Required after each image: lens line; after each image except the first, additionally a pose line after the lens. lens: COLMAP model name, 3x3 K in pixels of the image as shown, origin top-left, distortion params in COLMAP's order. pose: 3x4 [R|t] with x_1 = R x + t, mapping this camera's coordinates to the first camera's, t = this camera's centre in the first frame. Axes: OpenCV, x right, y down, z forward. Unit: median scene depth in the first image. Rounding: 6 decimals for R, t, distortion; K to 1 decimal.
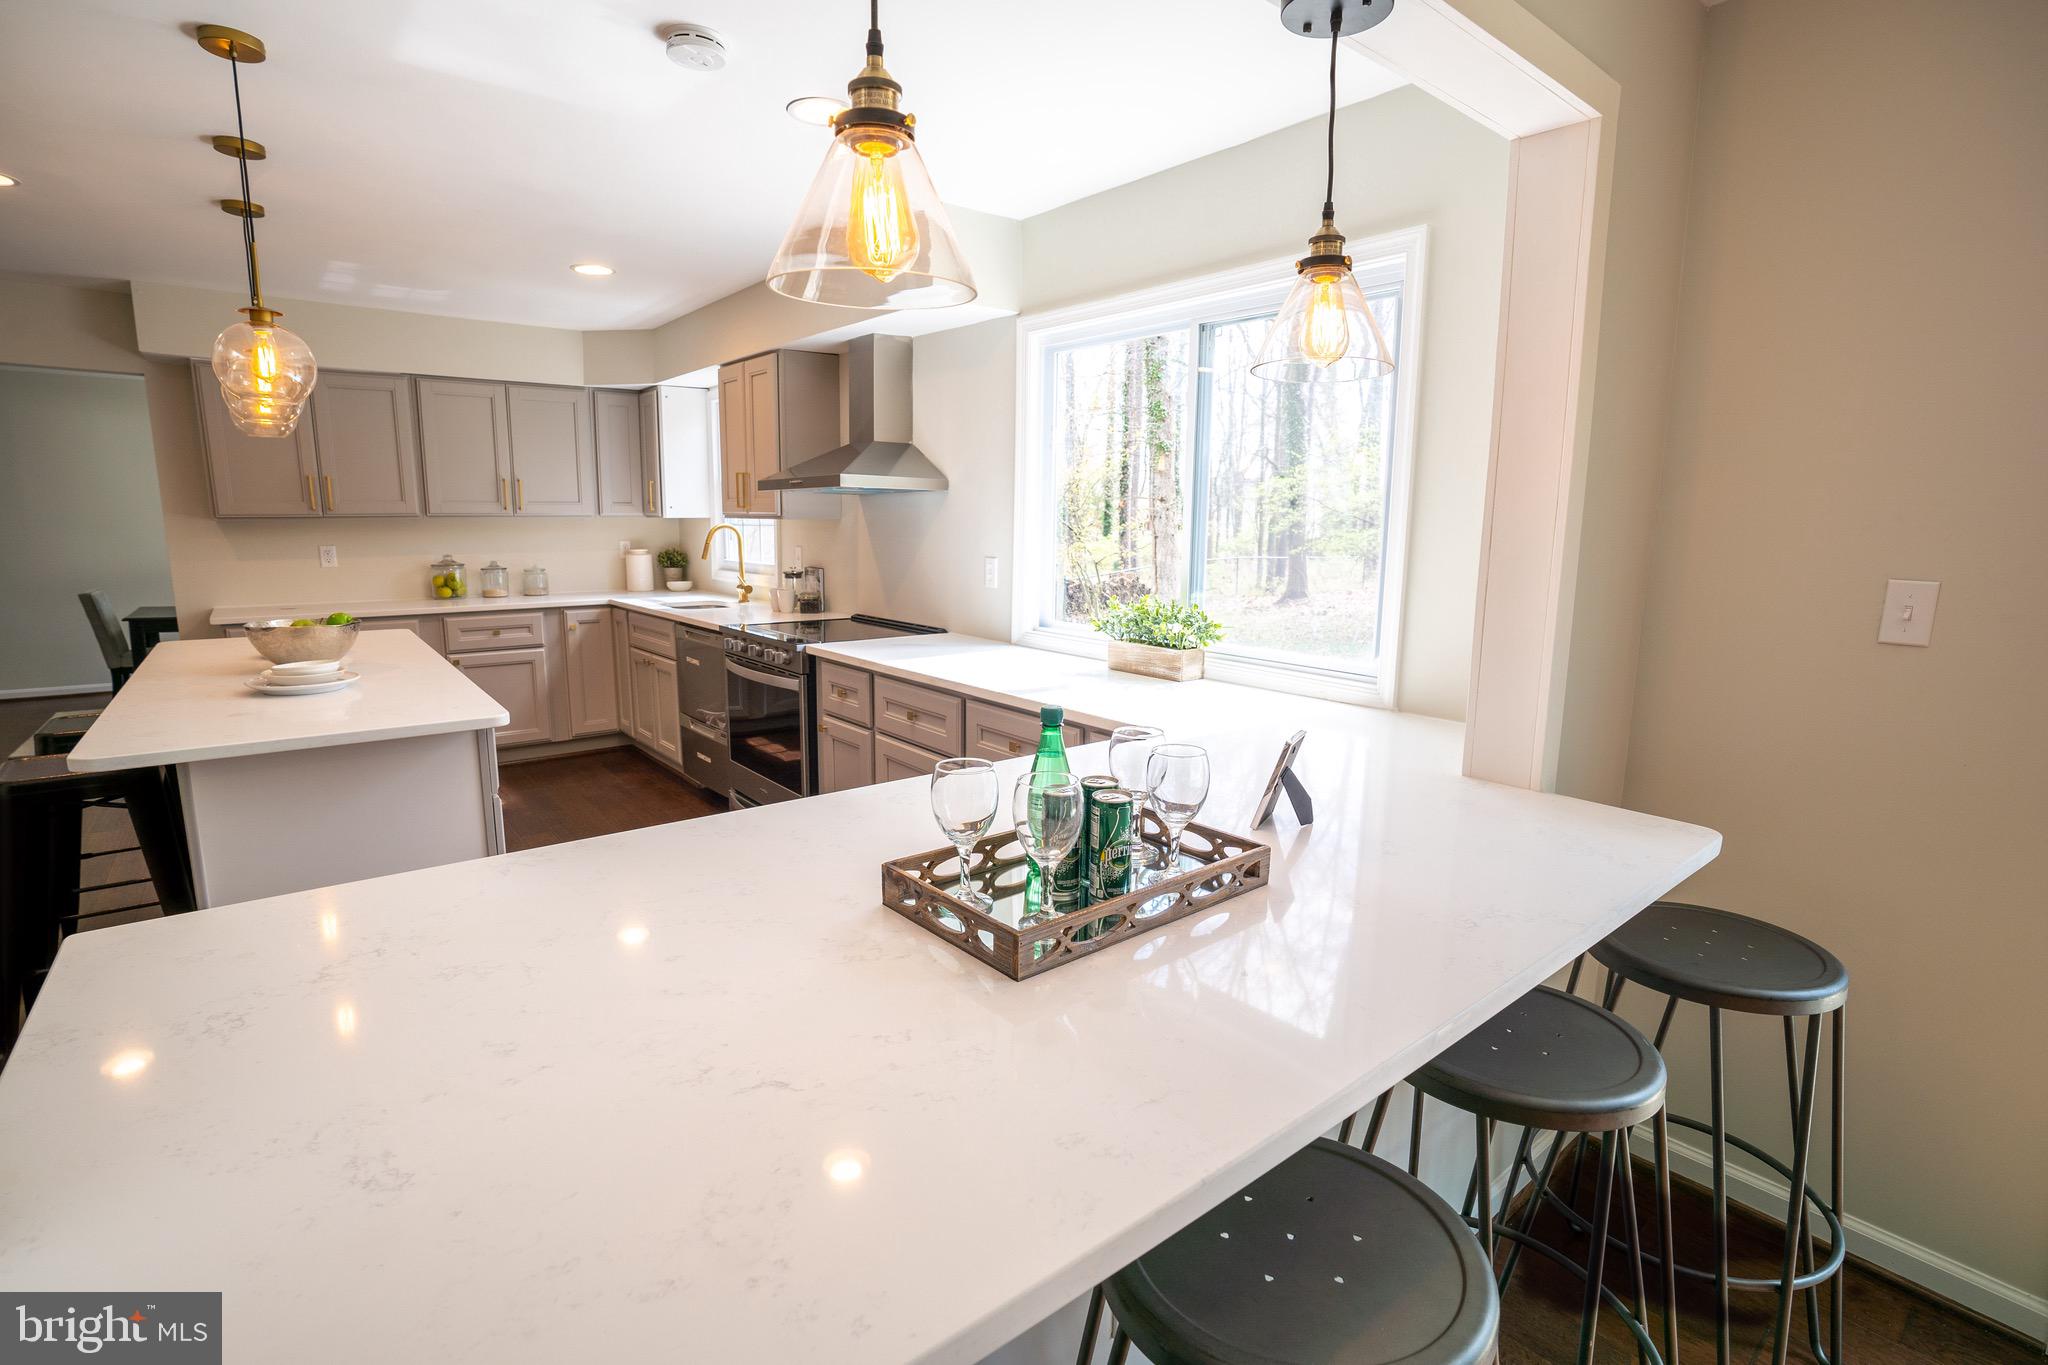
lens RADIAL K [[953.4, 0, 1006.0], [0, 953.4, 675.5], [0, 0, 1]] dist [-0.032710, 0.003631]
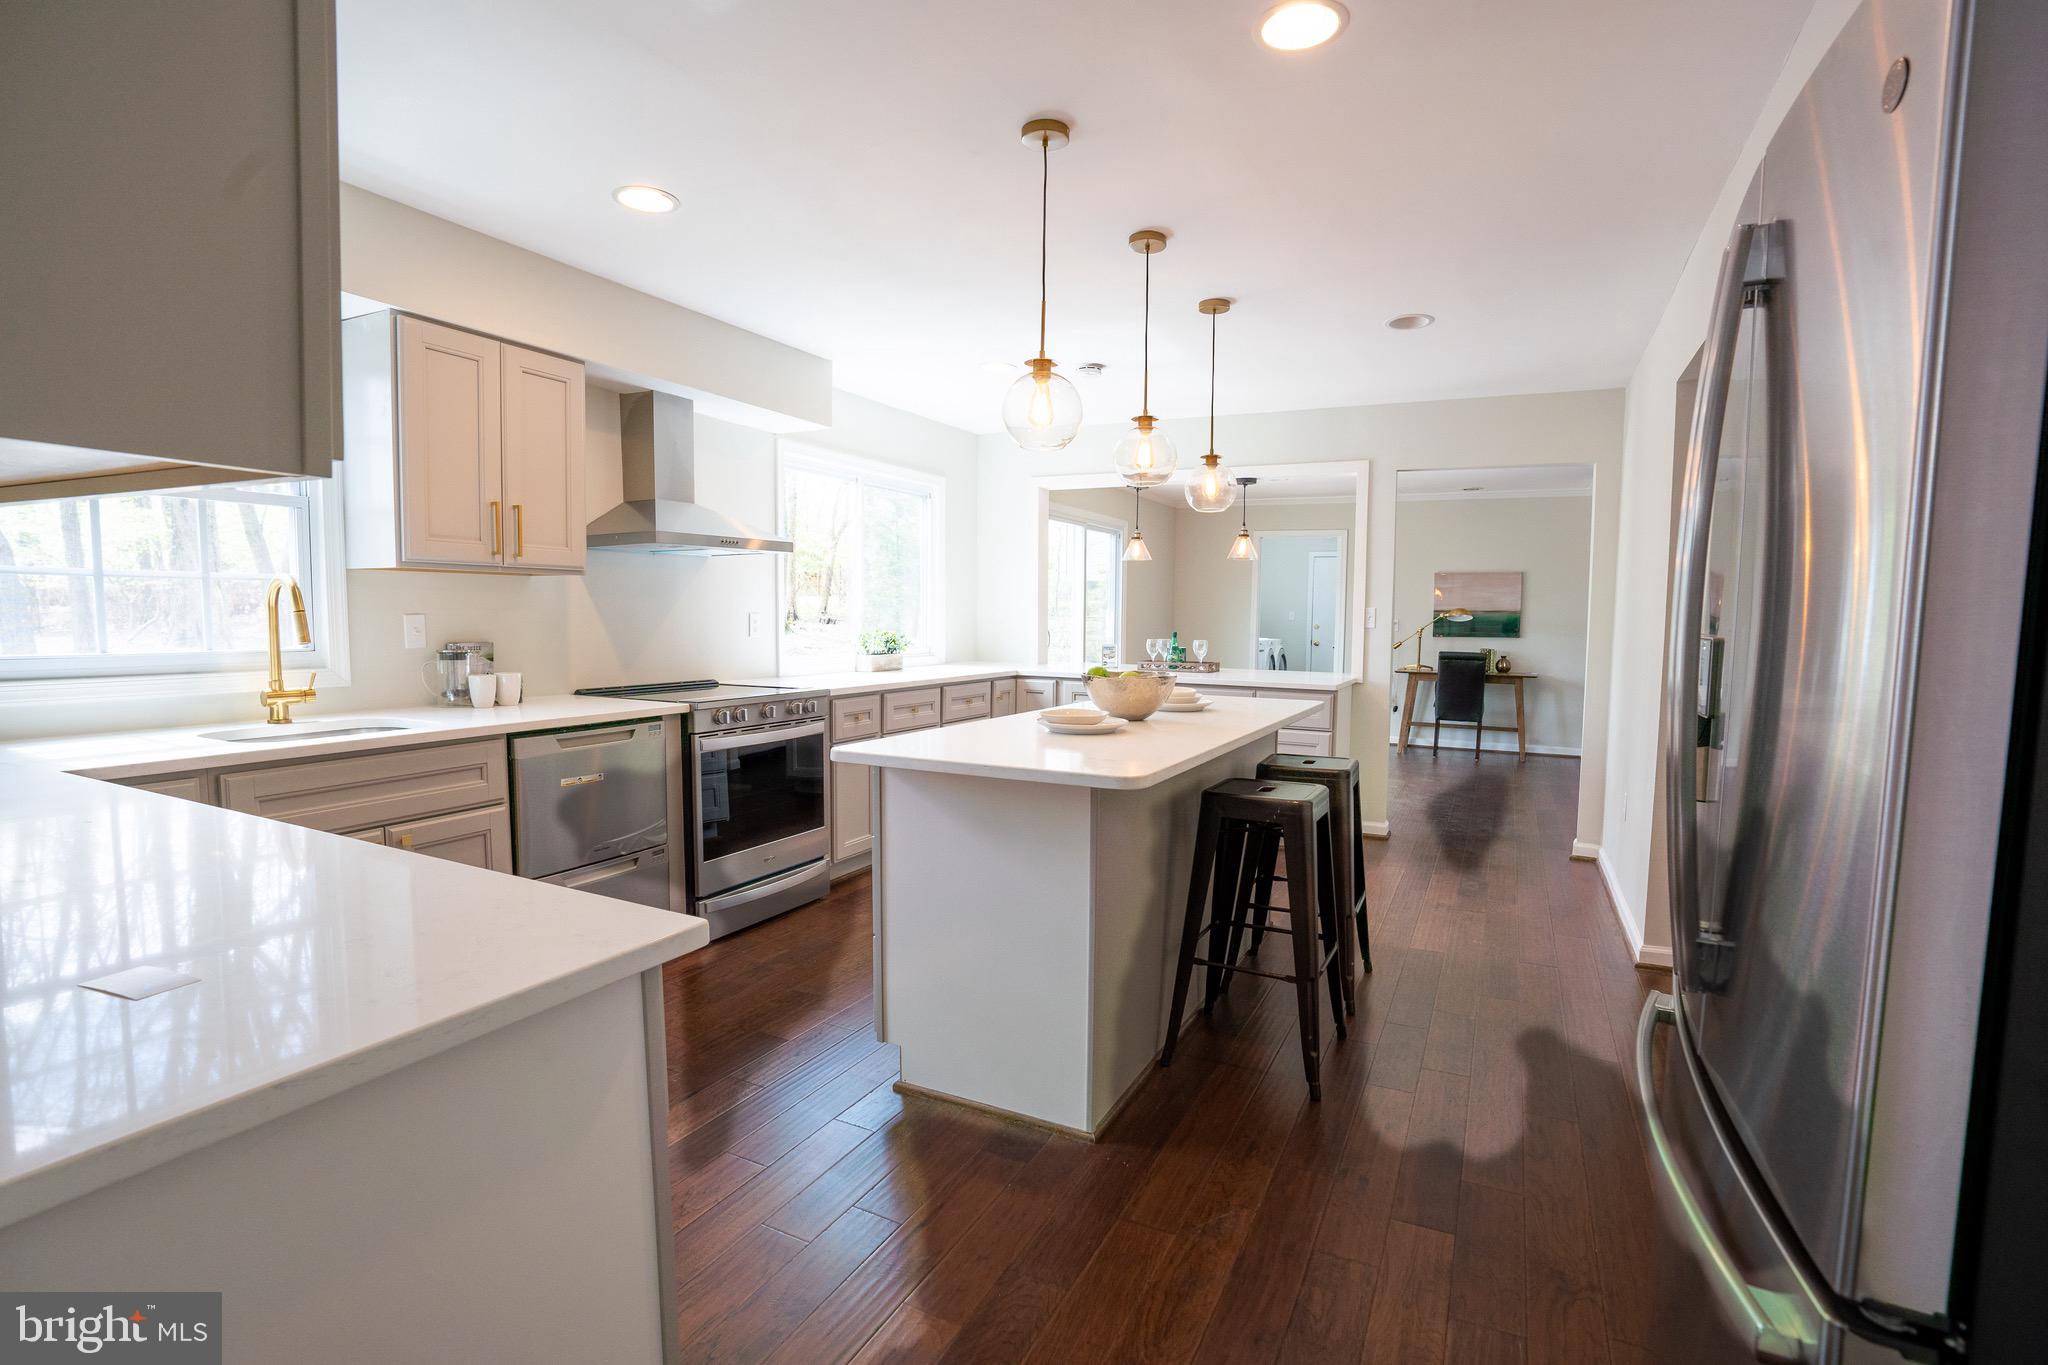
lens RADIAL K [[953.4, 0, 1019.5], [0, 953.4, 682.5], [0, 0, 1]] dist [-0.032710, 0.003631]
pose [[-0.413081, -0.074024, 0.907681, -0.905457], [0.141055, 0.979463, 0.144071, -0.115269], [-0.899704, 0.187546, -0.394156, 0.826354]]
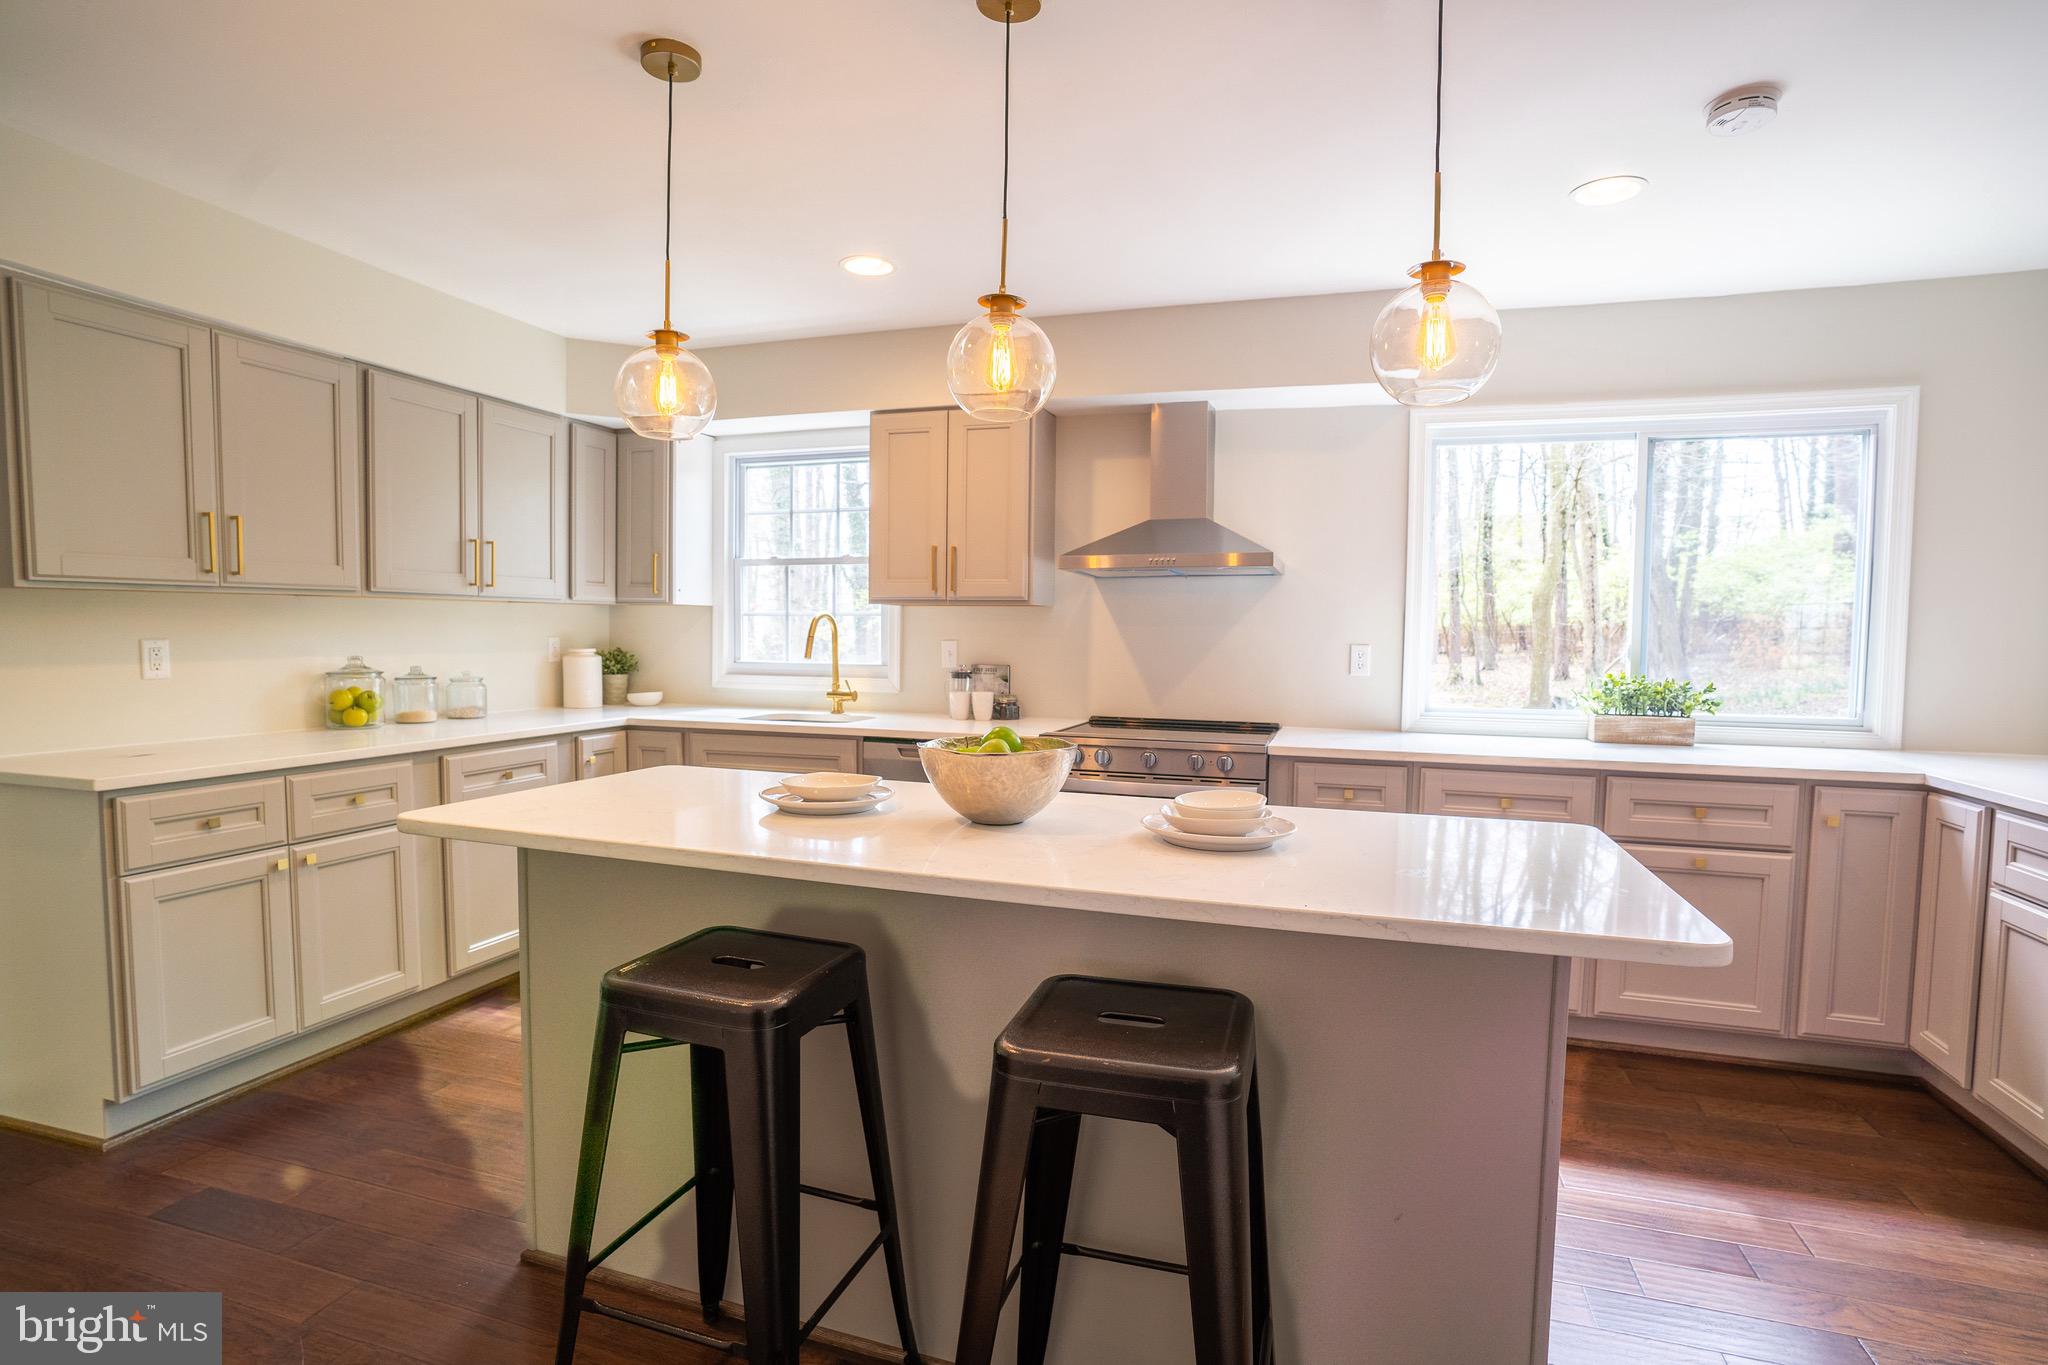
lens RADIAL K [[1049.2, 0, 1011.2], [0, 1049.2, 694.8], [0, 0, 1]] dist [-0.013831, -0.000164]
pose [[0.837720, -0.030546, 0.545244, -0.615880], [0.085838, 0.993388, -0.076231, -0.015127], [-0.539311, 0.110663, 0.834804, 0.211111]]
